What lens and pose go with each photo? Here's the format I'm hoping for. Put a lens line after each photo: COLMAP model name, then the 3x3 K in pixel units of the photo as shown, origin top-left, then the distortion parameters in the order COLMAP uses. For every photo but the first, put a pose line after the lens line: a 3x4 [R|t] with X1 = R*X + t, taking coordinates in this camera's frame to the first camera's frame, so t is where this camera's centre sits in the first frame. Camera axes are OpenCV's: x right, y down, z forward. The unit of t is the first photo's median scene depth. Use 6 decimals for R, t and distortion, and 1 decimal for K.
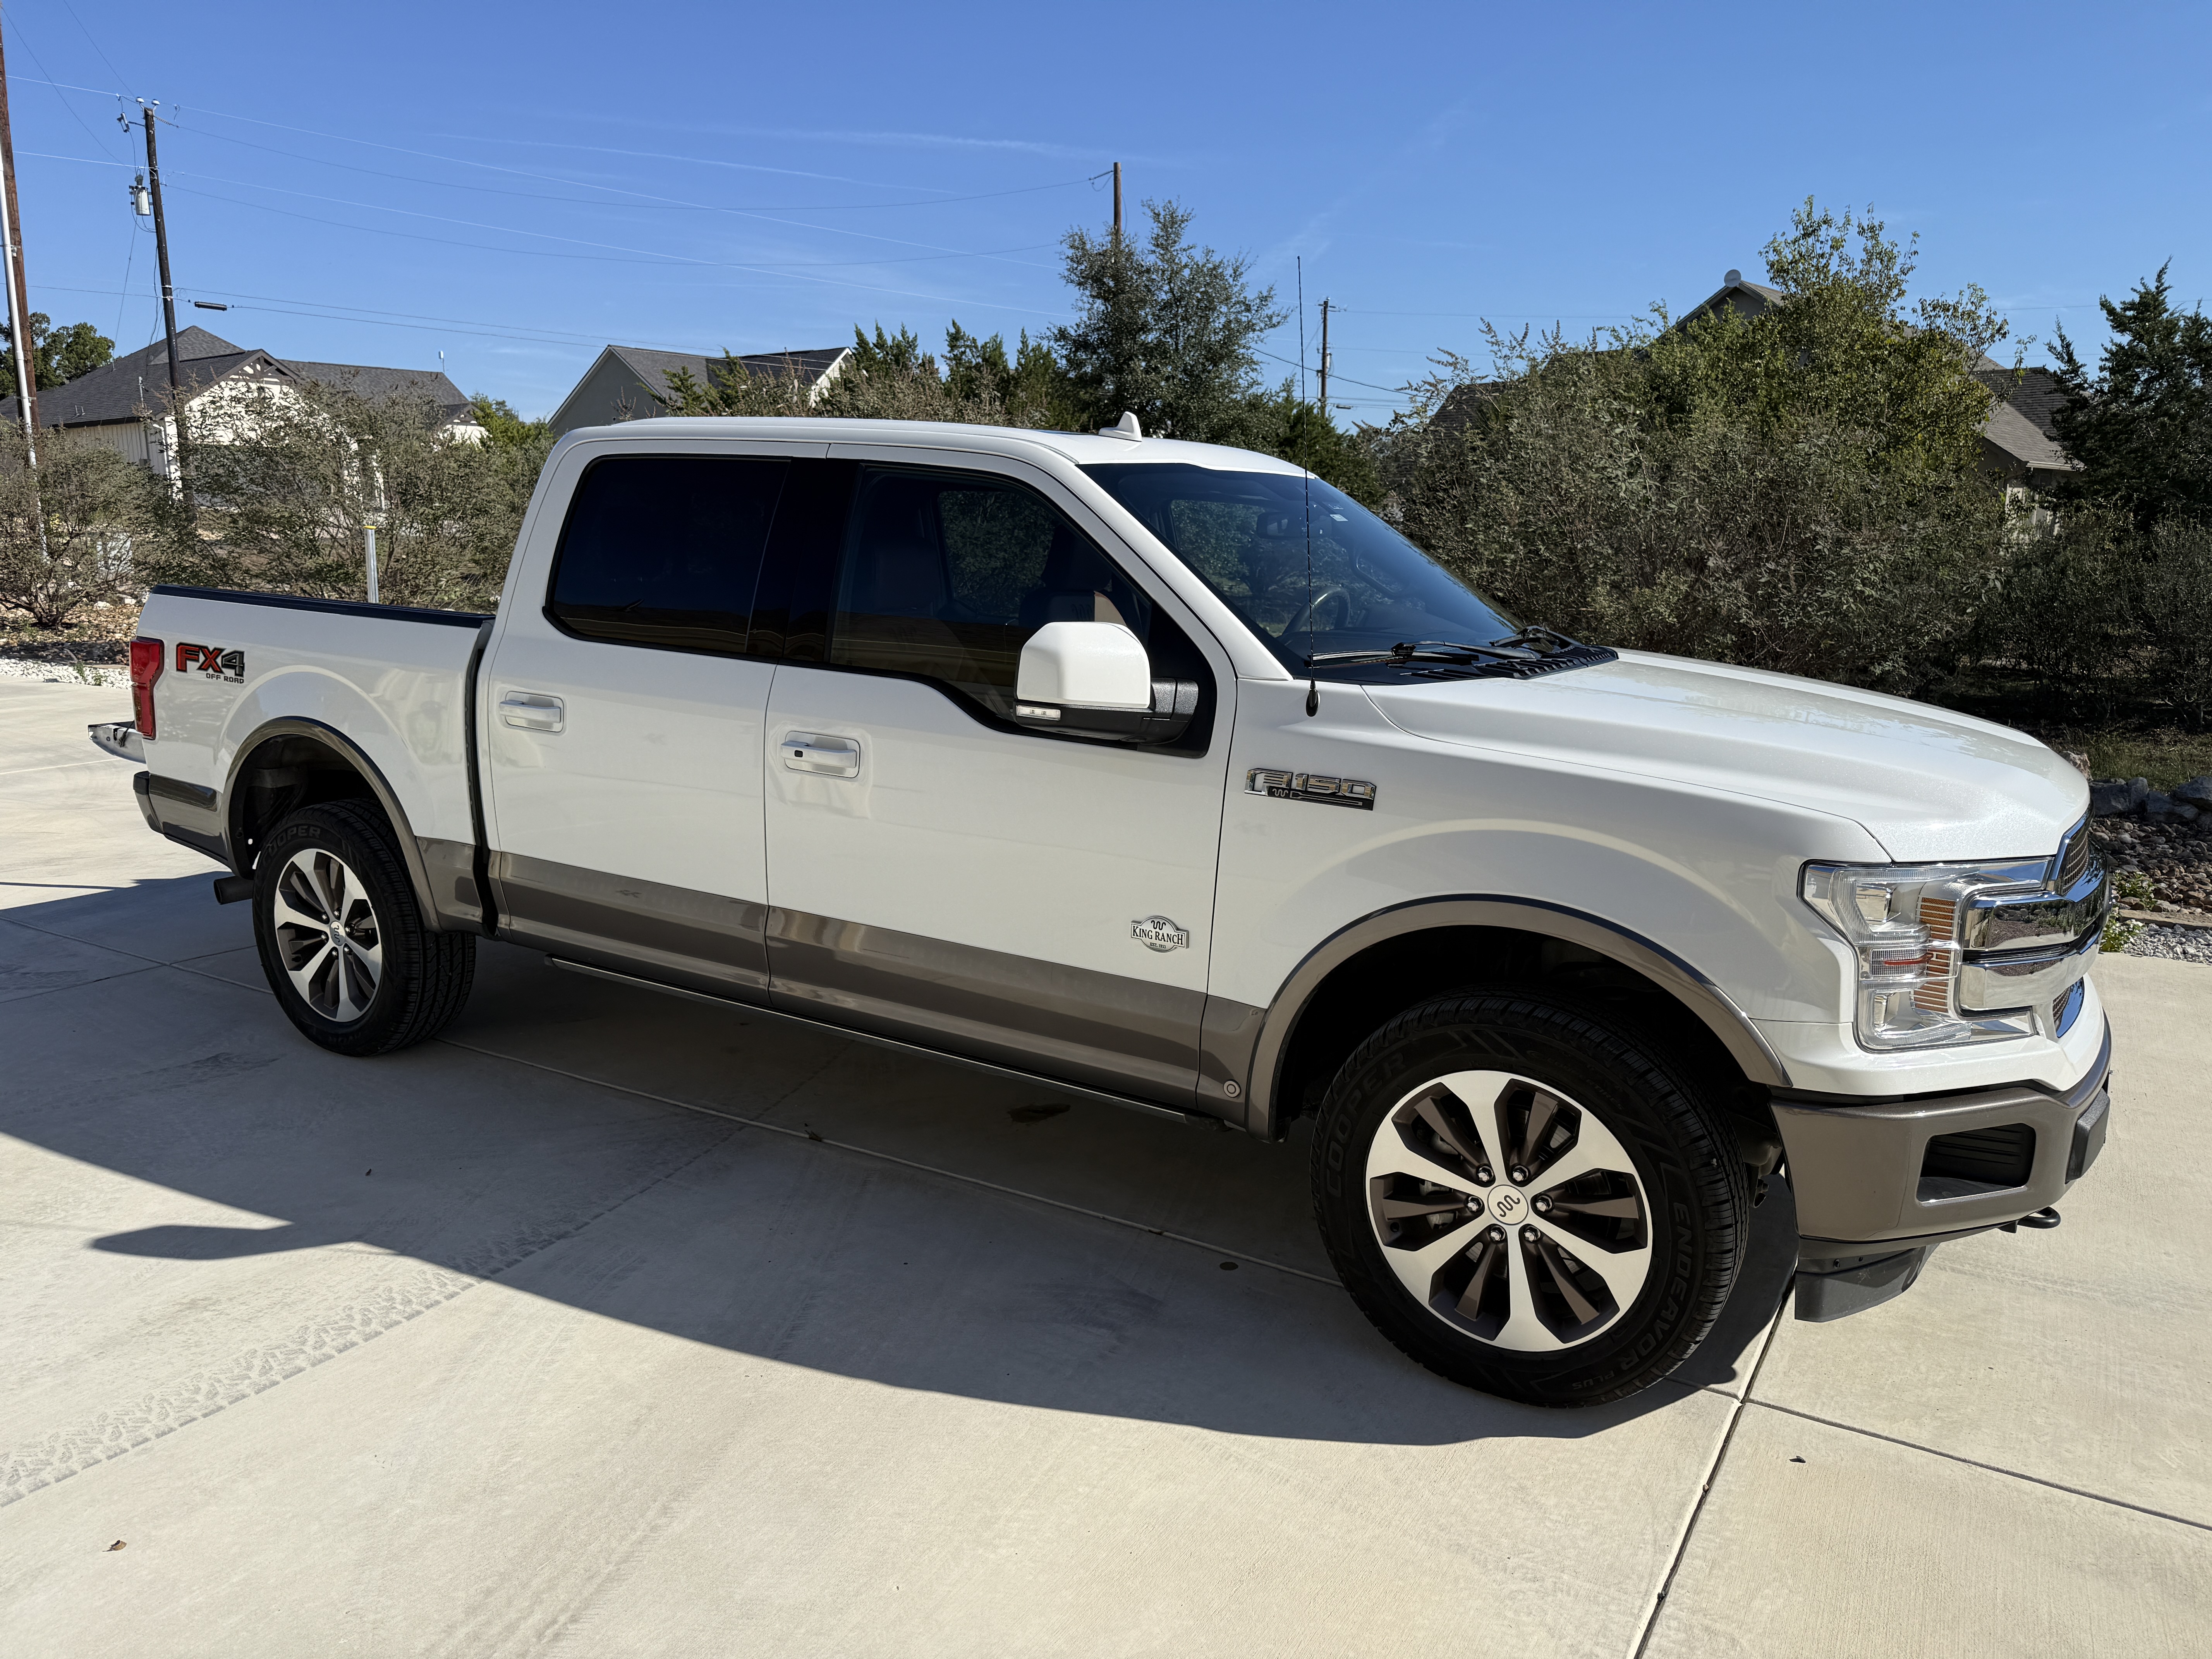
lens RADIAL K [[1523.8, 0, 1104.8], [0, 1523.8, 788.7], [0, 0, 1]] dist [0.045032, -0.040461]
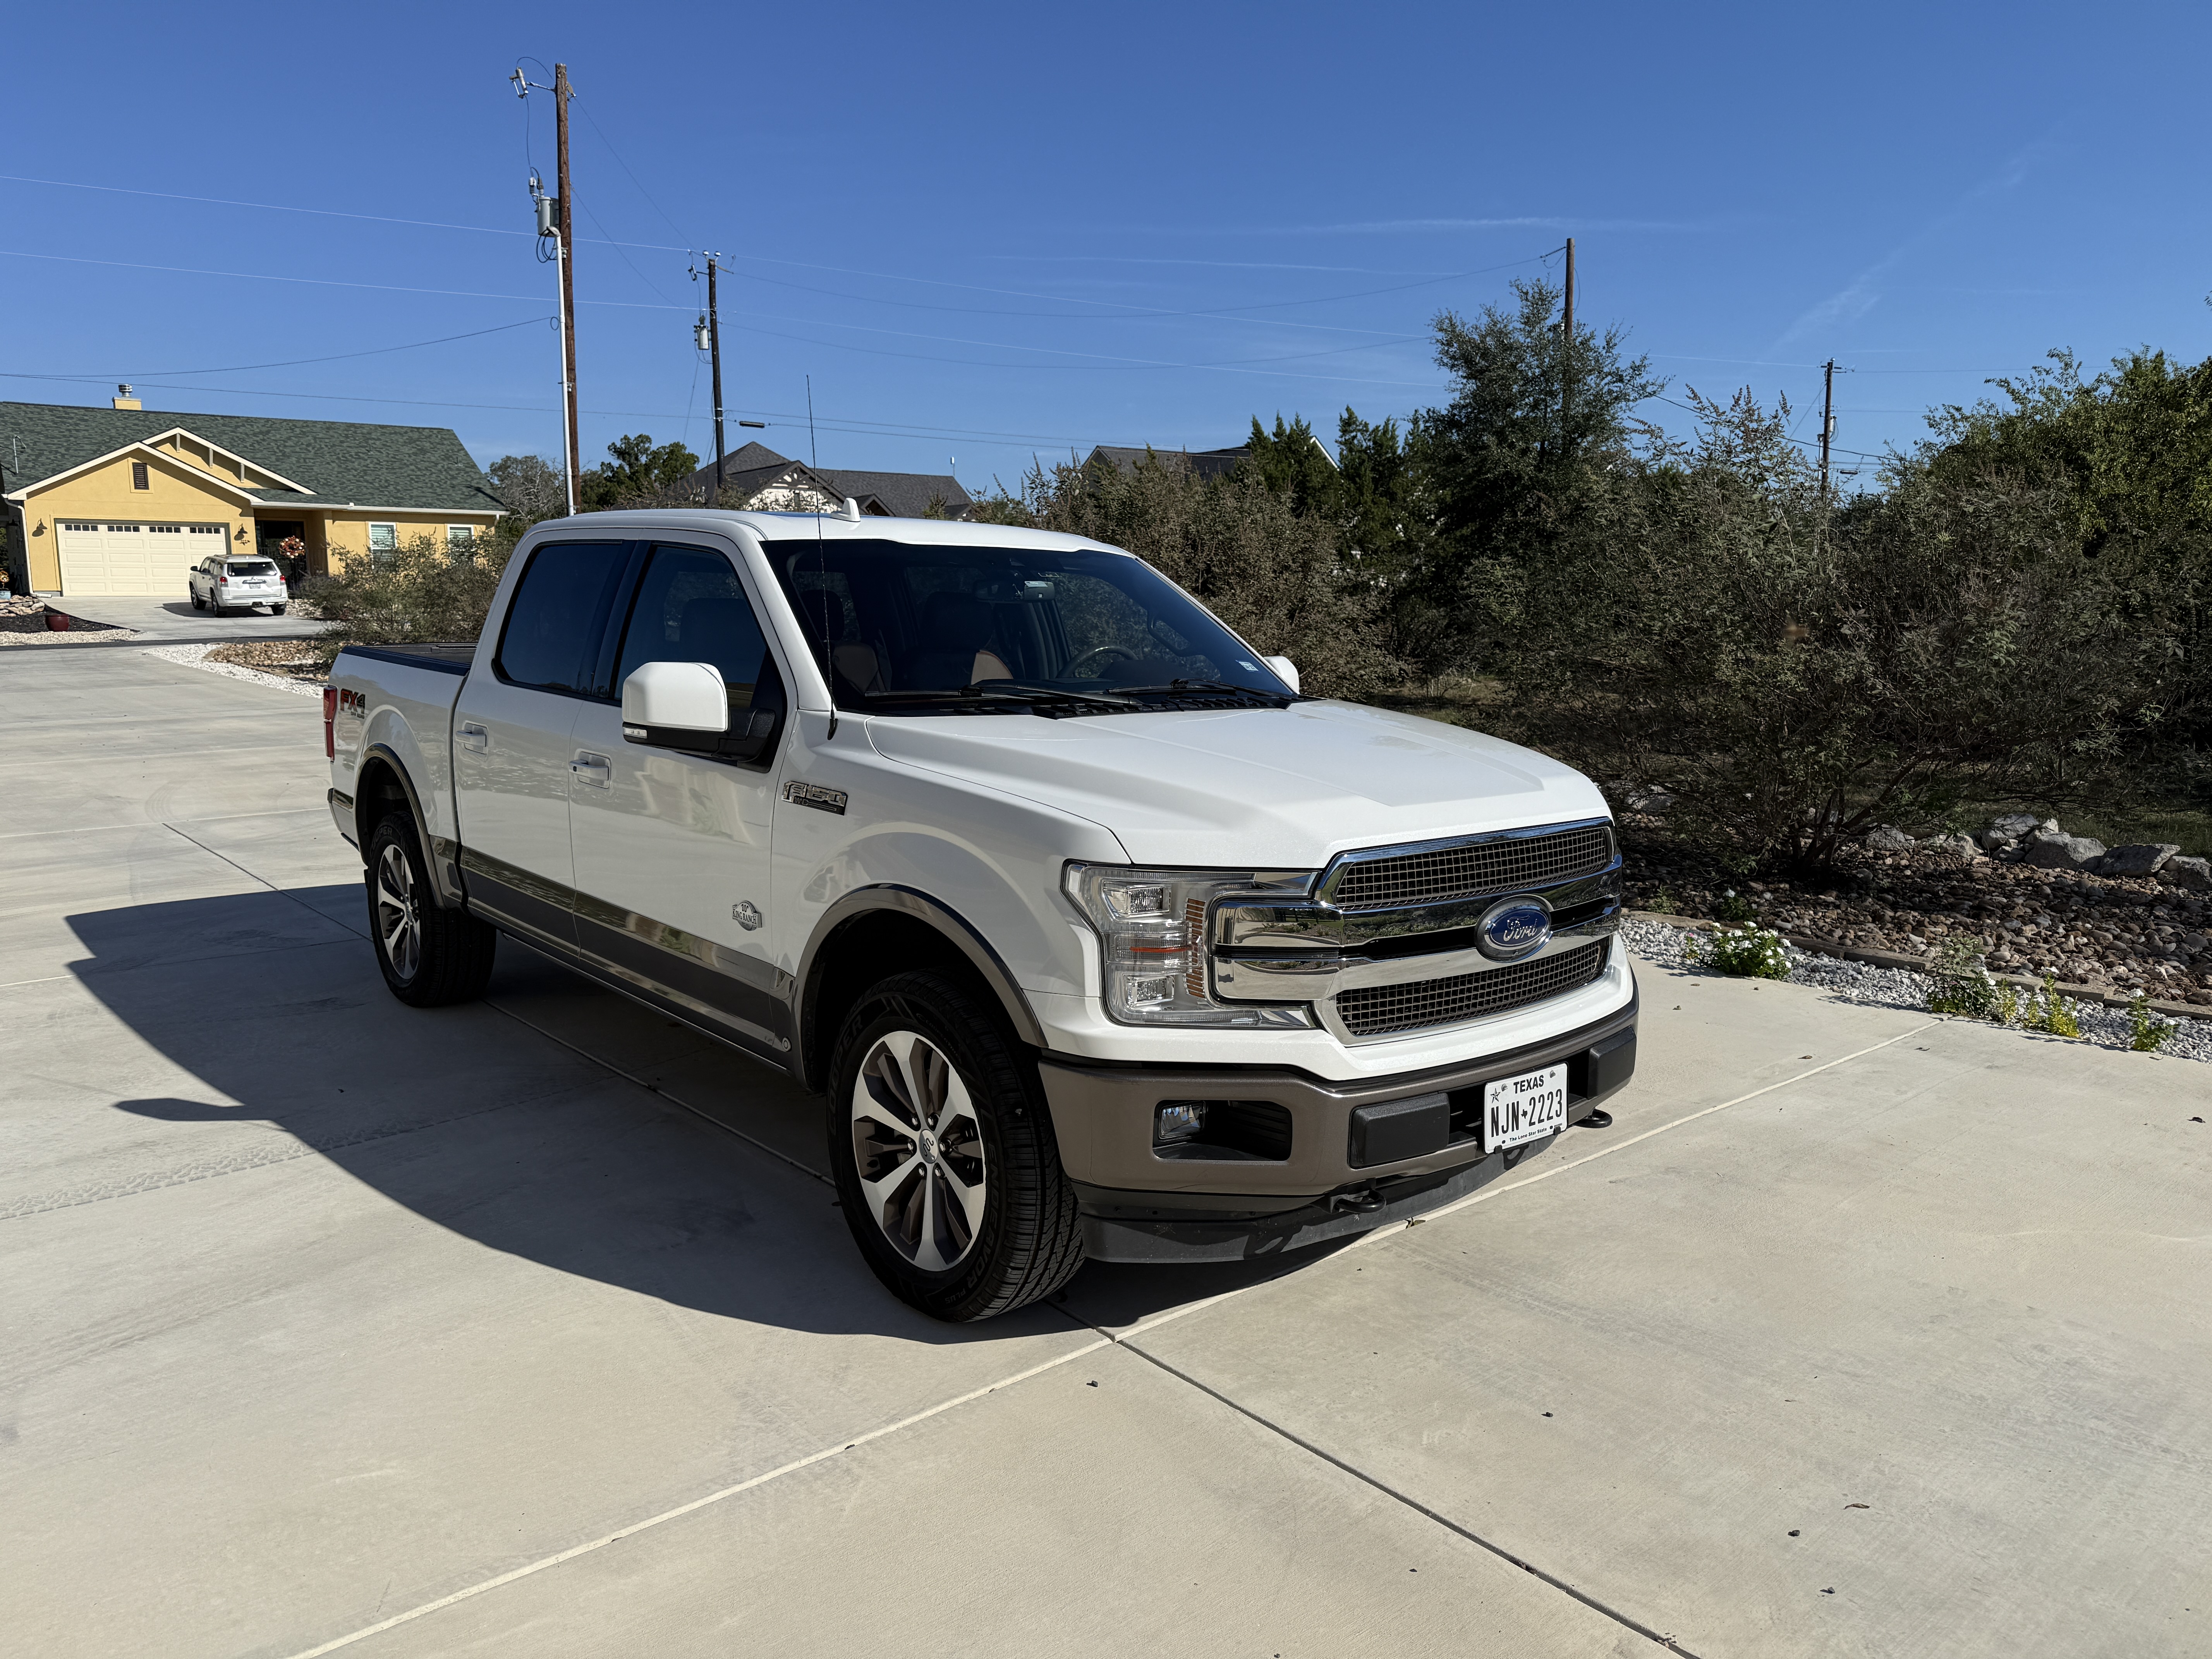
lens RADIAL K [[1523.8, 0, 1104.8], [0, 1523.8, 788.7], [0, 0, 1]] dist [0.045032, -0.040461]
pose [[0.953979, 0.028304, -0.298534, 0.669880], [-0.043707, 0.998028, -0.045044, 0.035726], [0.296670, 0.056019, 0.953336, -0.101035]]
